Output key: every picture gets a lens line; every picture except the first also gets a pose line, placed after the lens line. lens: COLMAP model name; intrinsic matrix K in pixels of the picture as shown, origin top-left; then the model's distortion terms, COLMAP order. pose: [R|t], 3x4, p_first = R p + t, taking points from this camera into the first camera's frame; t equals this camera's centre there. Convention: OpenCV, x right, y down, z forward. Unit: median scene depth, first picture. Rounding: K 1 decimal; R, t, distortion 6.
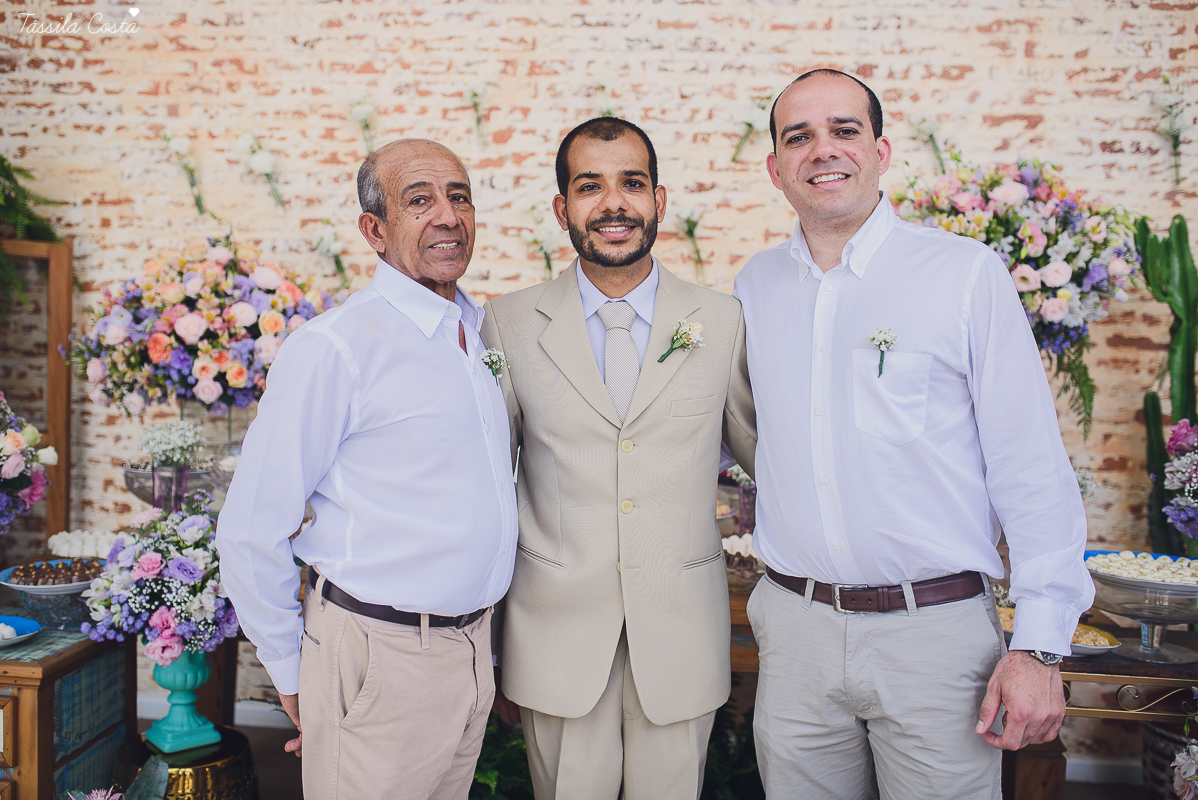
lens RADIAL K [[1196.7, 0, 593.0], [0, 1196.7, 395.0], [0, 0, 1]] dist [-0.029376, 0.000000]
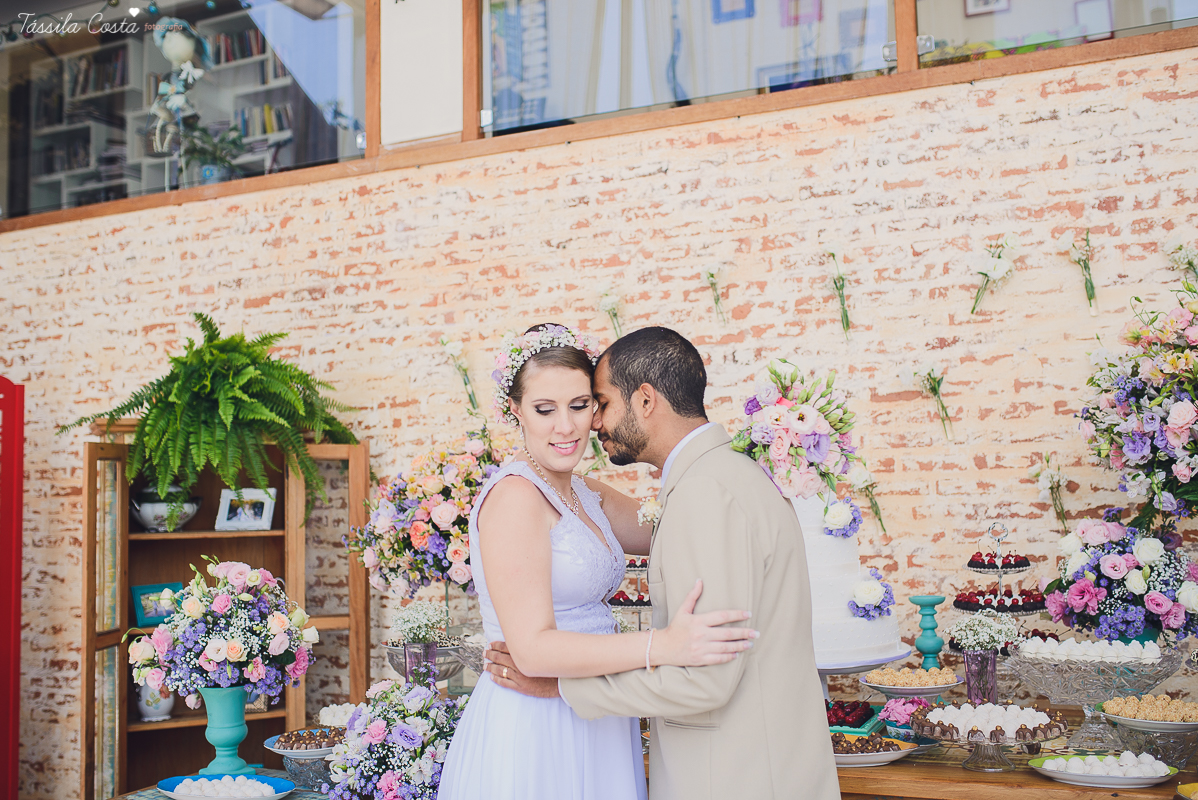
lens RADIAL K [[1252.8, 0, 576.0], [0, 1252.8, 402.4], [0, 0, 1]] dist [-0.031966, 0.000000]
pose [[0.942862, -0.079610, -0.323534, 0.134214], [0.035436, 0.989488, -0.140209, 0.005957], [0.331295, 0.120733, 0.935771, -0.042145]]
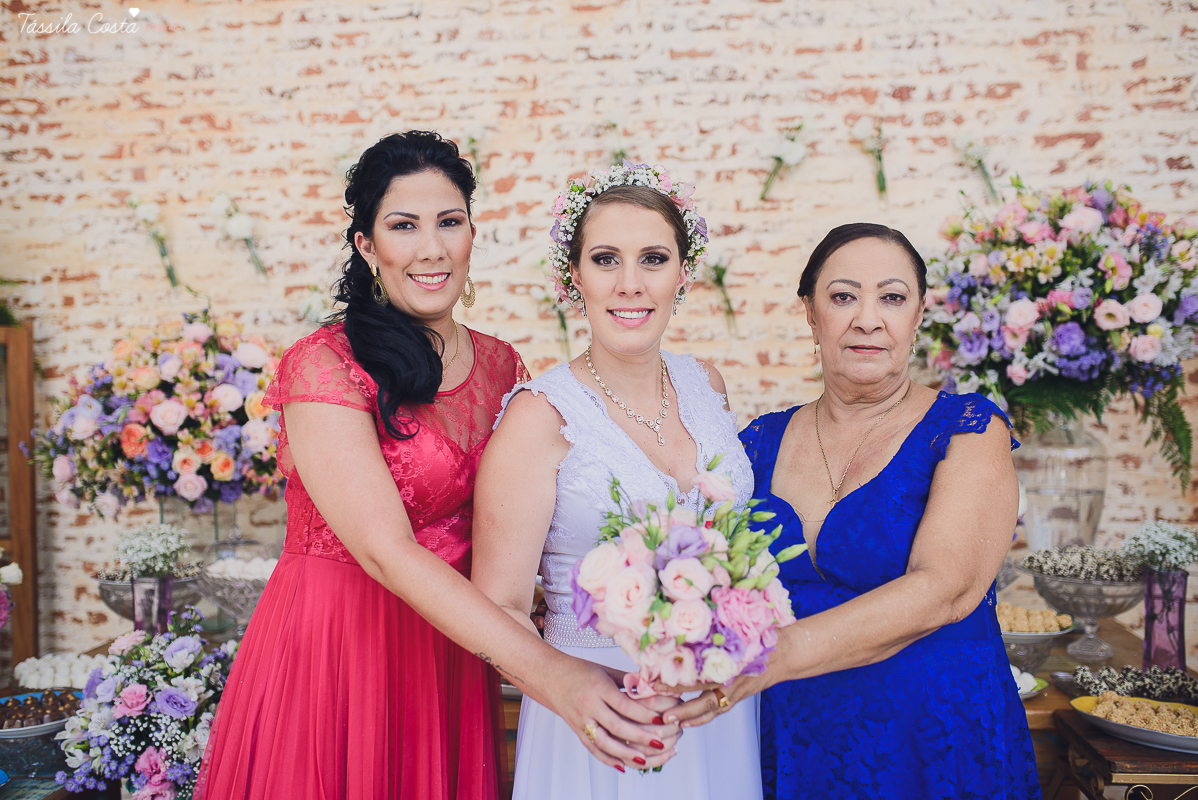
lens RADIAL K [[1252.8, 0, 593.6], [0, 1252.8, 395.3], [0, 0, 1]] dist [-0.031966, 0.000000]
pose [[0.998704, -0.050289, 0.007823, -0.024542], [0.050584, 0.997765, -0.043651, -0.013082], [-0.005610, 0.043990, 0.999016, 0.061380]]
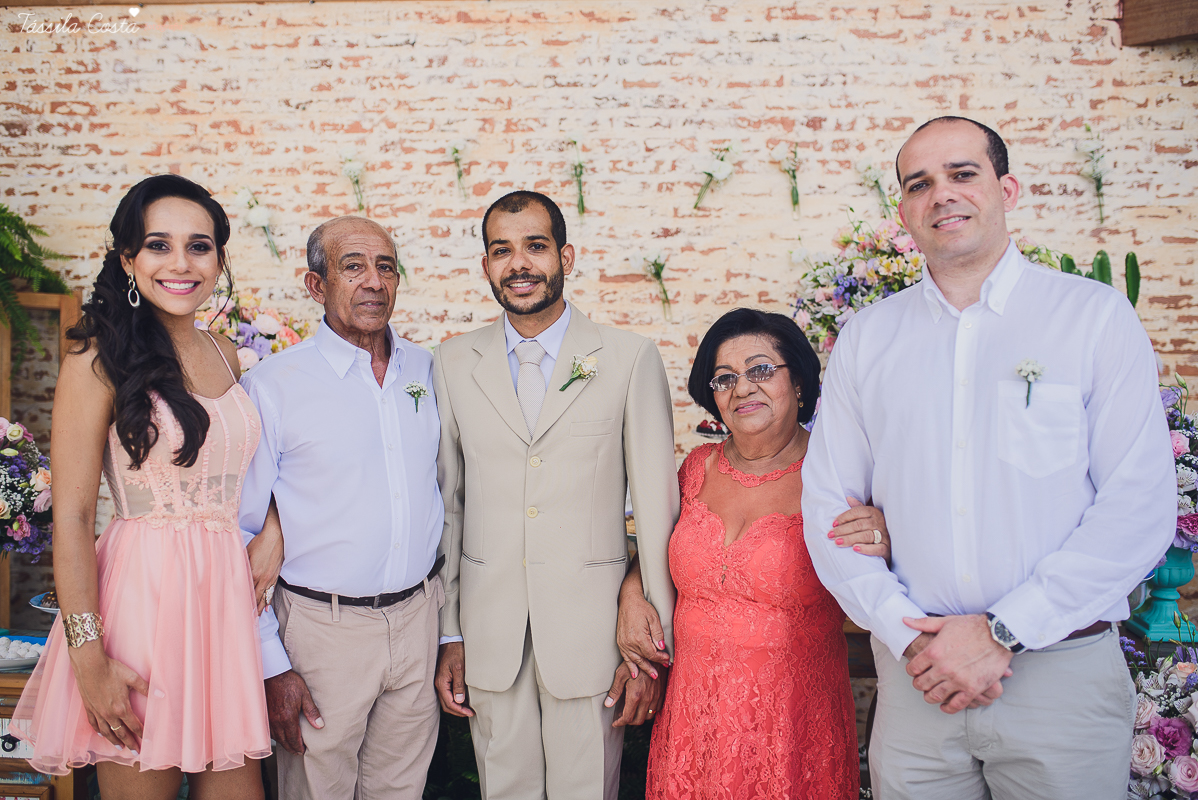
lens RADIAL K [[1196.7, 0, 591.6], [0, 1196.7, 394.8], [0, 0, 1]] dist [-0.029376, 0.000000]
pose [[0.999670, -0.019854, 0.016325, 0.001811], [0.020312, 0.999390, -0.028396, 0.002511], [-0.015751, 0.028719, 0.999463, -0.077798]]
